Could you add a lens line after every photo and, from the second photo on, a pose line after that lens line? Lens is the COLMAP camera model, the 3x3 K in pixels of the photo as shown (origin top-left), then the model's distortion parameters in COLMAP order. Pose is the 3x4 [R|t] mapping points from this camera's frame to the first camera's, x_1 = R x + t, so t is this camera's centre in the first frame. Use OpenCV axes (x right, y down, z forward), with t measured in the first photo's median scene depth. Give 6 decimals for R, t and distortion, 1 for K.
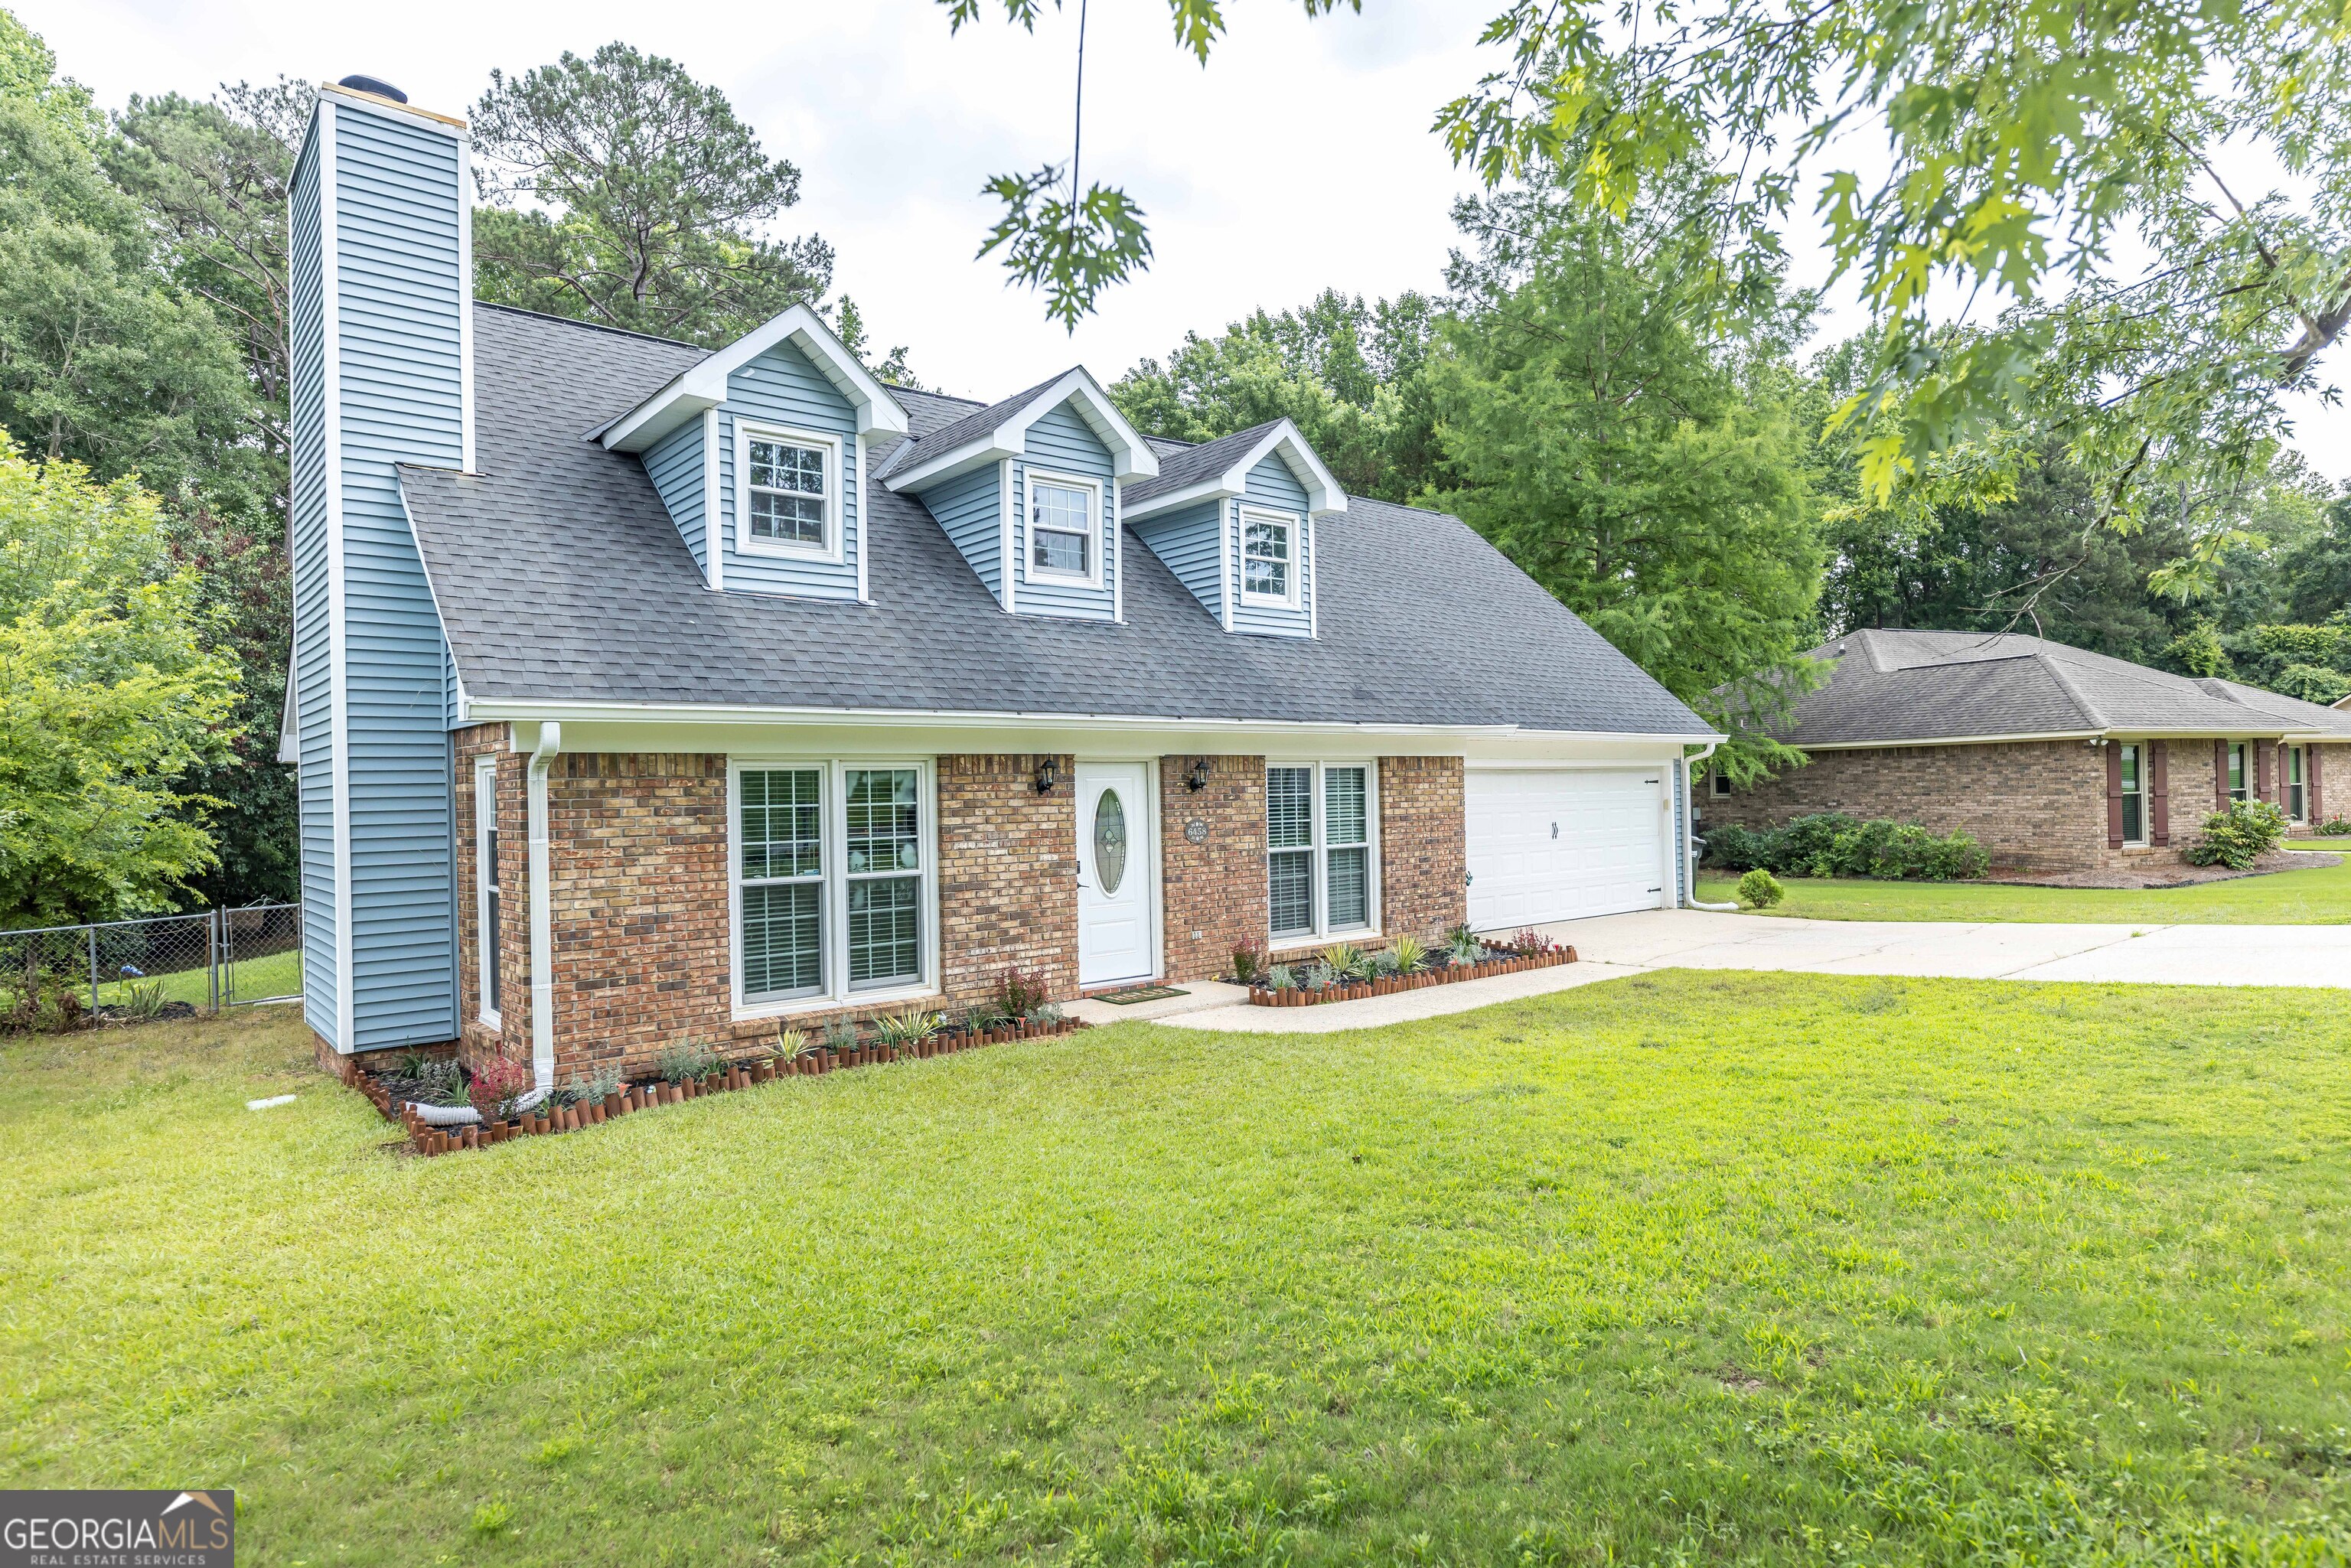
lens RADIAL K [[1286.1, 0, 1175.5], [0, 1286.1, 784.0], [0, 0, 1]] dist [0.000308, -0.000024]
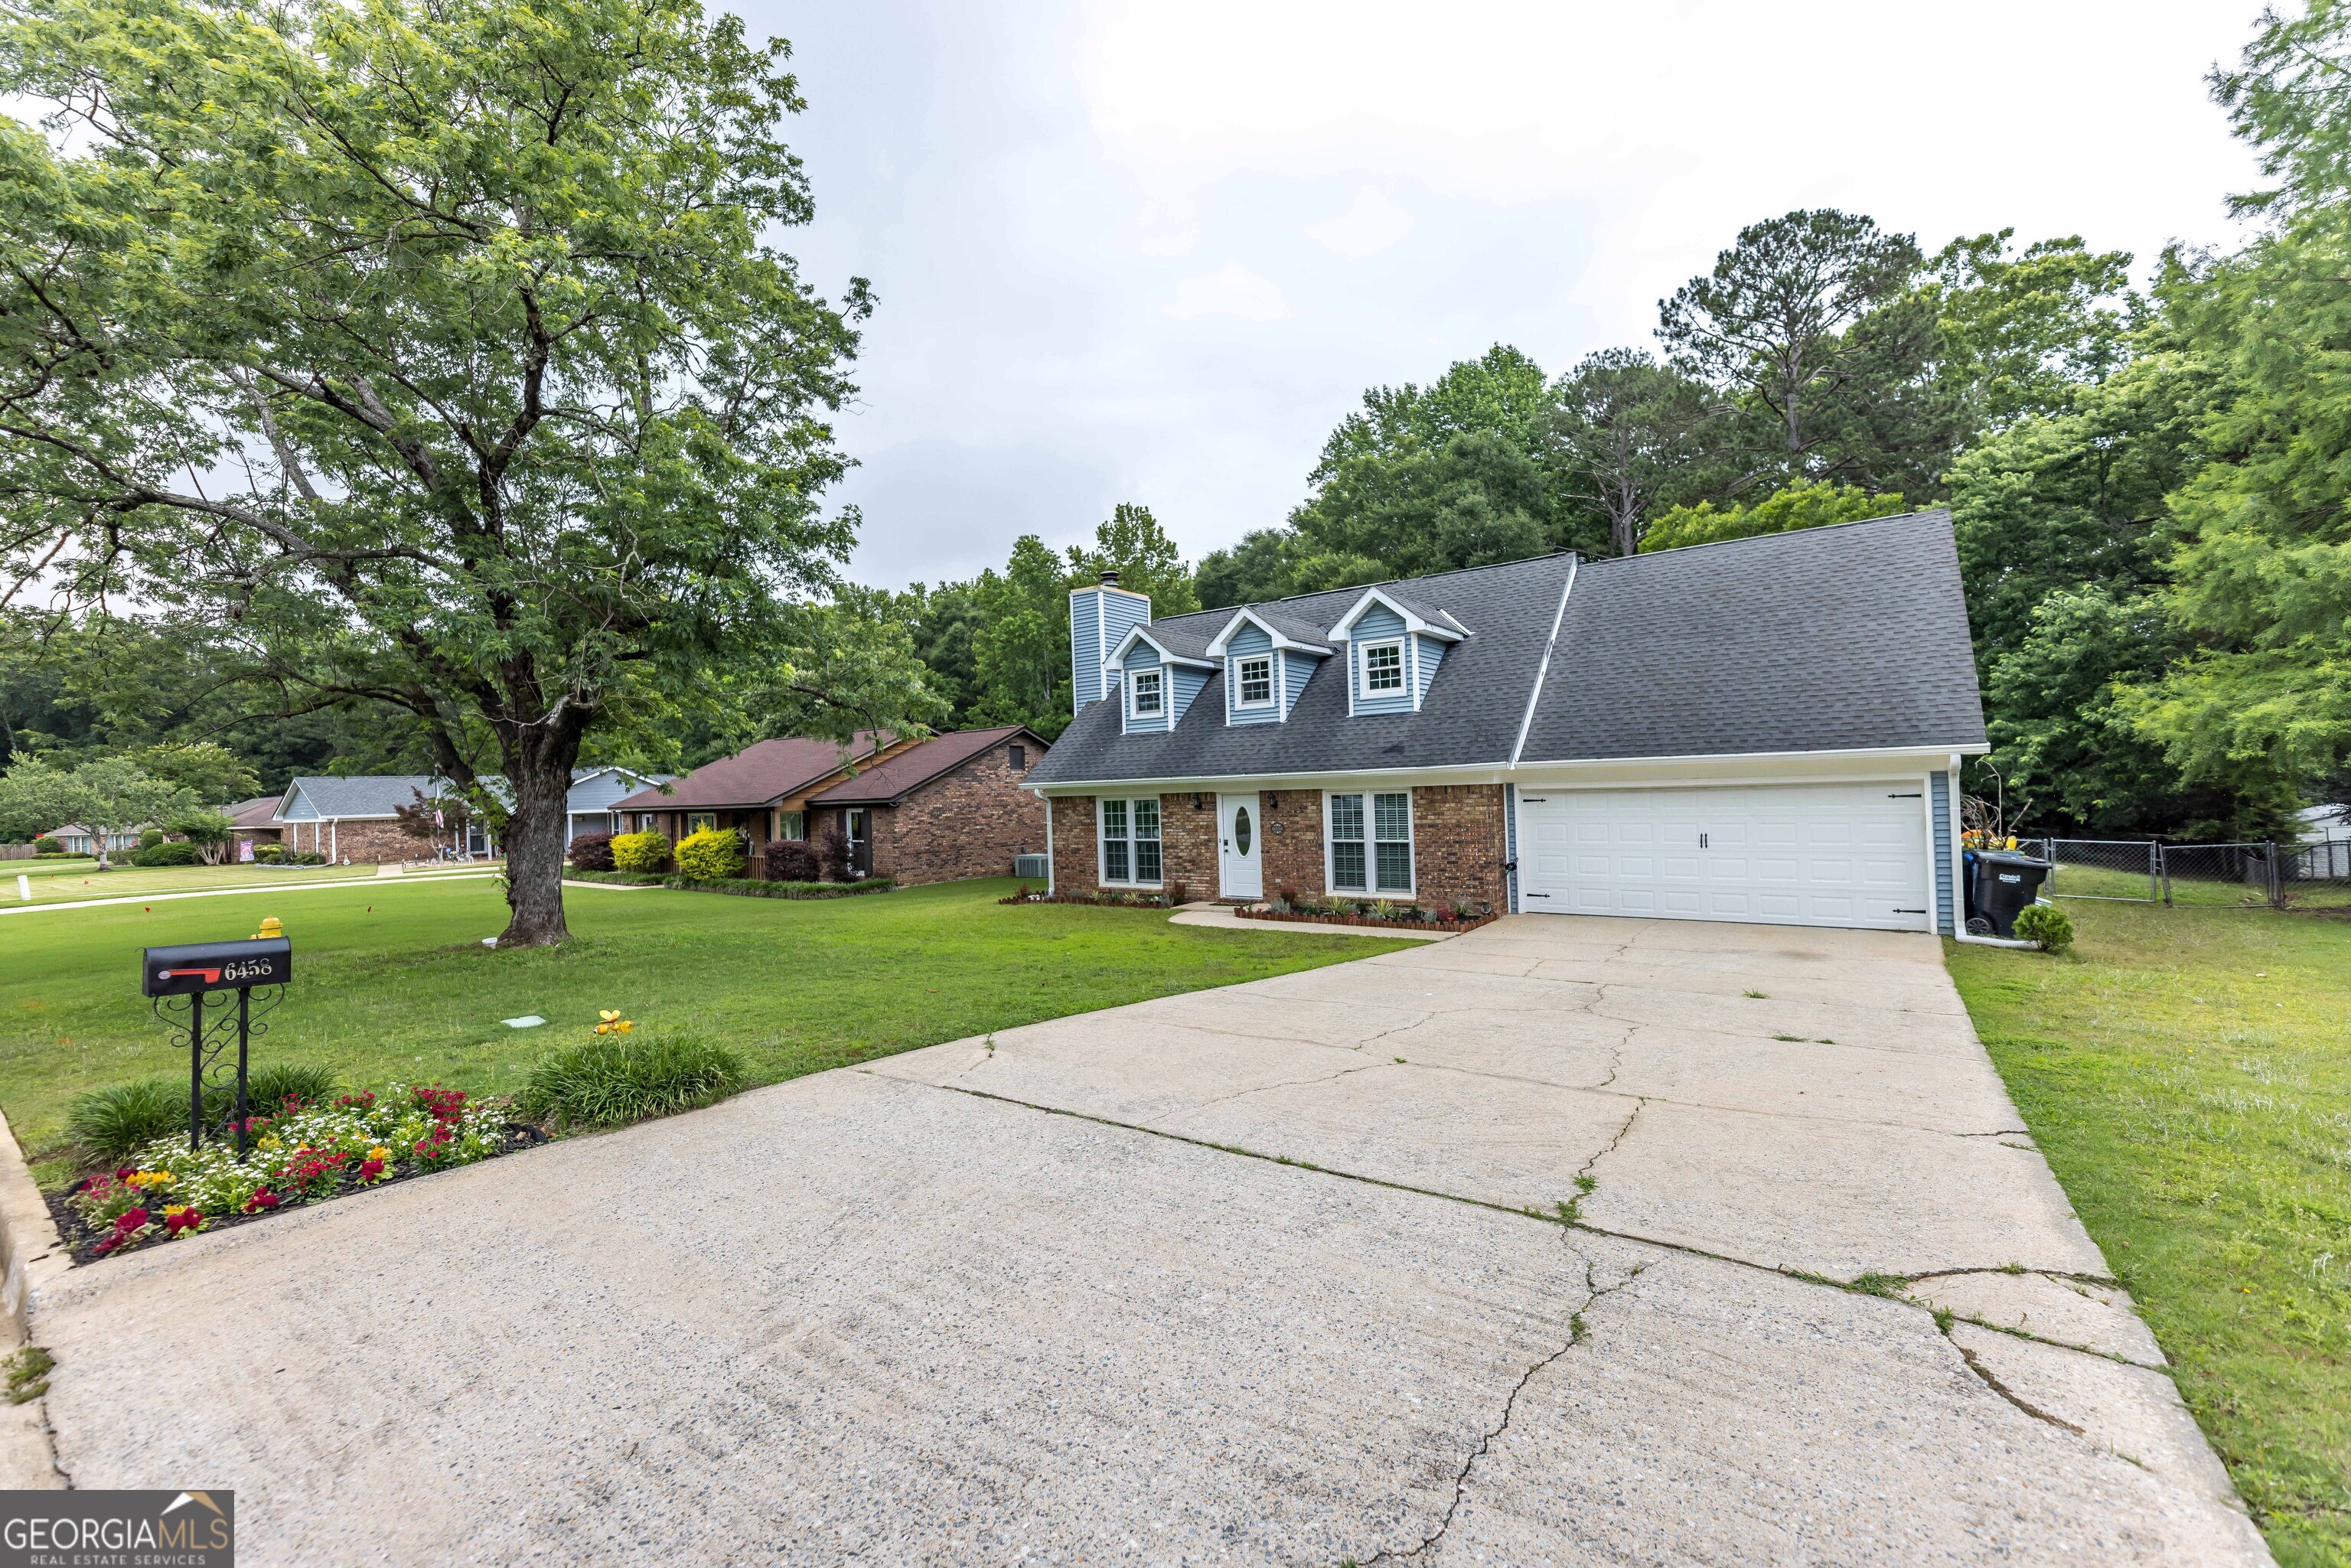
lens RADIAL K [[971.5, 0, 1189.0], [0, 971.5, 783.4], [0, 0, 1]] dist [-0.001089, 0.000077]
pose [[0.262490, 0.005956, -0.964916, 1.633876], [0.032257, 0.999368, 0.014943, -0.068297], [0.964395, -0.035047, 0.262132, 0.550392]]
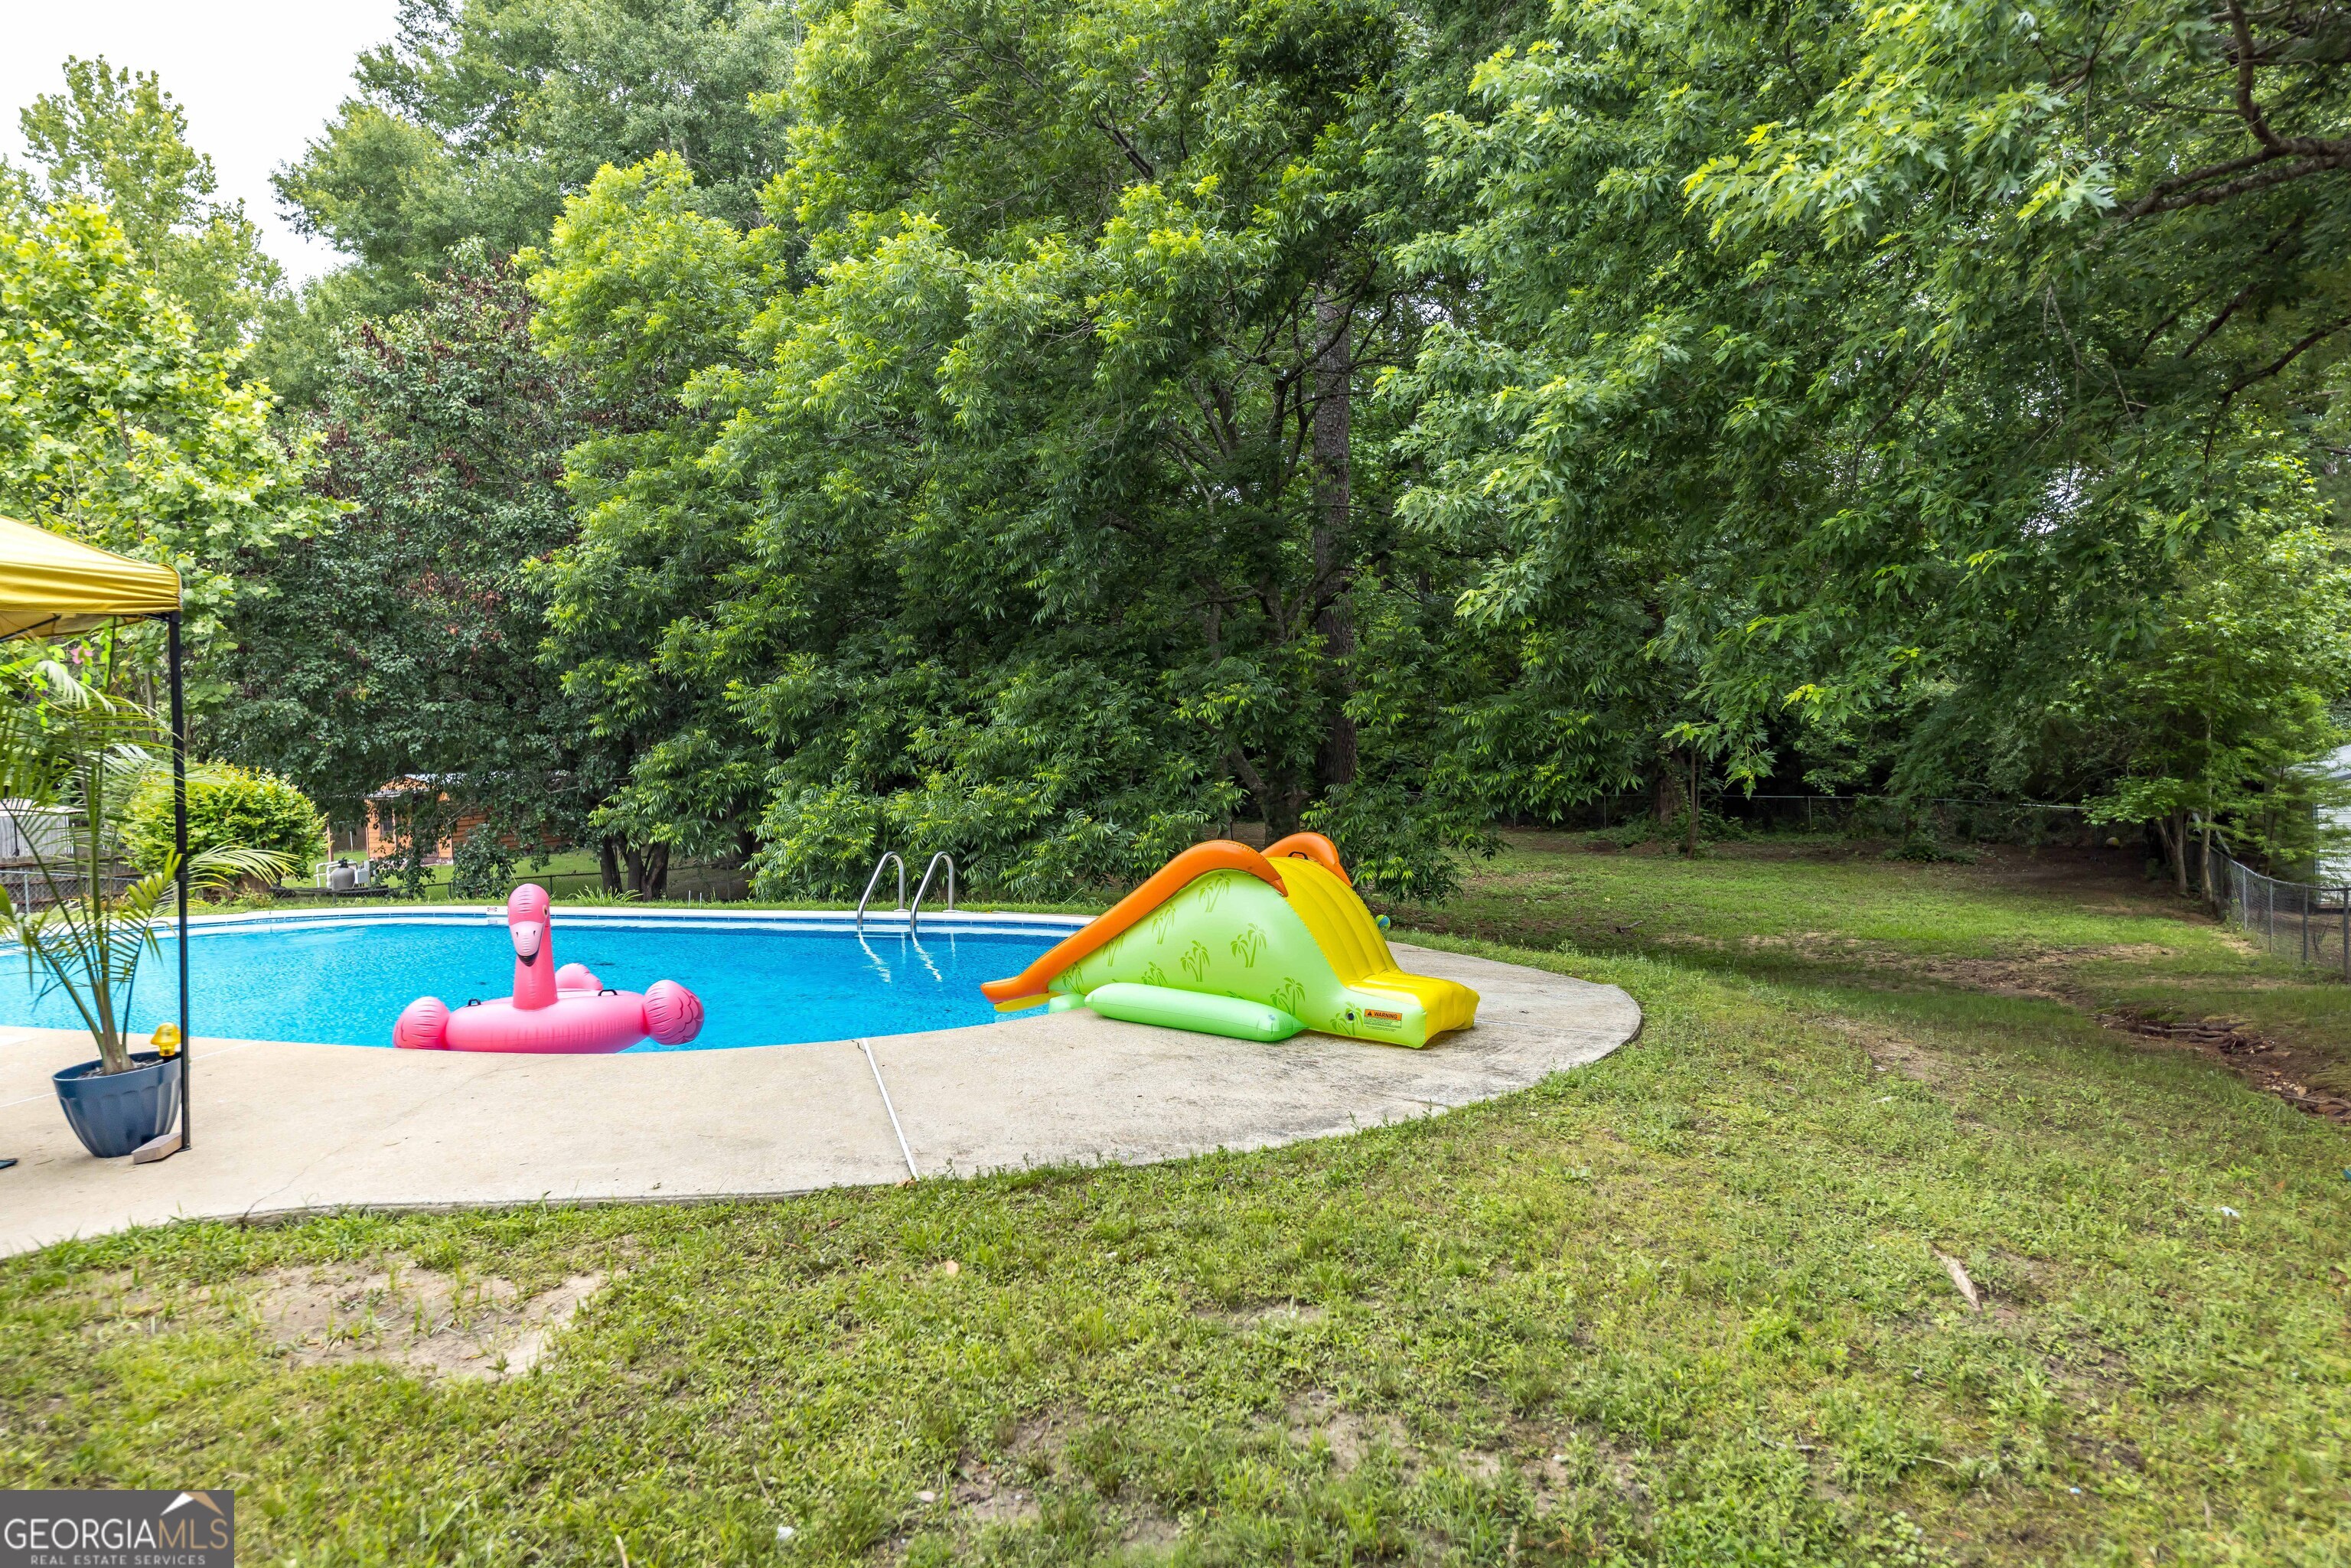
lens RADIAL K [[1516.2, 0, 1175.6], [0, 1516.2, 837.6], [0, 0, 1]] dist [0.003055, -0.027587]
pose [[0.490117, 0.066987, -0.869079, 0.467323], [0.027799, 0.995334, 0.092396, 0.073965], [0.871213, -0.069444, 0.485968, 2.616657]]
